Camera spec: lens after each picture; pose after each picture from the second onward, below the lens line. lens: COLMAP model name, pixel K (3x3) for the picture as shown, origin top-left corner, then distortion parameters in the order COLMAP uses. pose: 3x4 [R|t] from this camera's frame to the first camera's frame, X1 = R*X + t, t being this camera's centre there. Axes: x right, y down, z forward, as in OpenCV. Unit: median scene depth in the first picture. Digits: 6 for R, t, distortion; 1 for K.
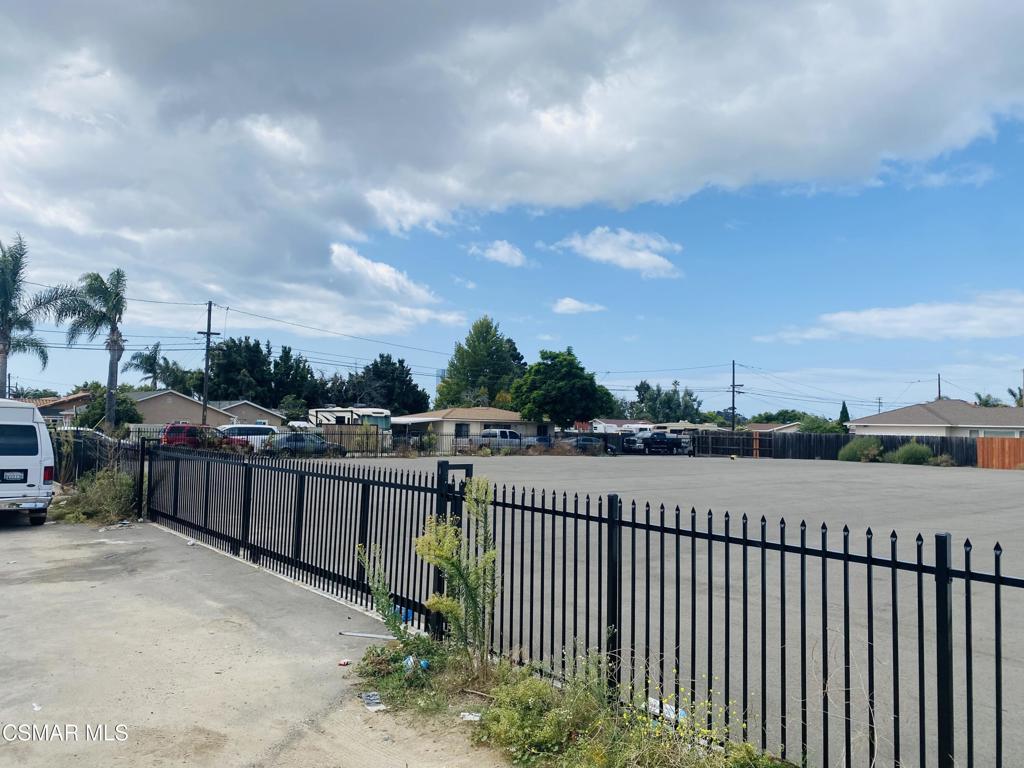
lens RADIAL K [[793.4, 0, 494.6], [0, 793.4, 379.5], [0, 0, 1]] dist [0.089303, -0.107728]
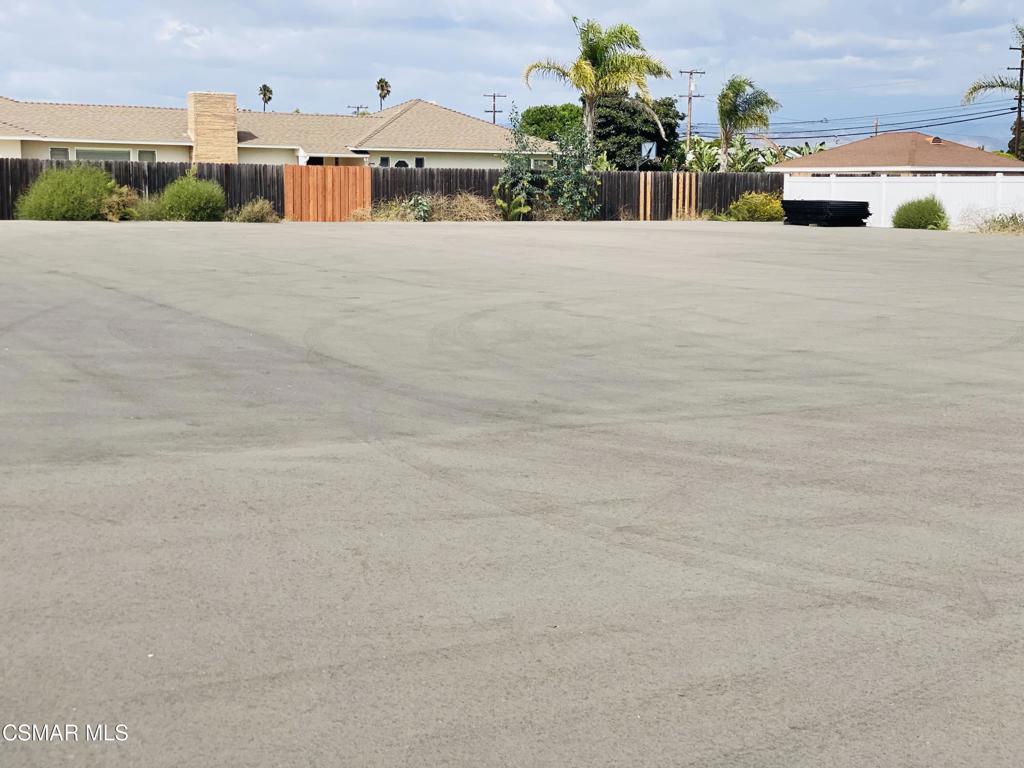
lens RADIAL K [[1559.5, 0, 515.3], [0, 1559.5, 365.7], [0, 0, 1]] dist [0.142299, 0.000000]
pose [[0.152579, -0.134770, 0.979059, -0.422996], [-0.064571, 0.987182, 0.145952, 0.040881], [-0.986180, -0.085488, 0.141921, 0.685082]]
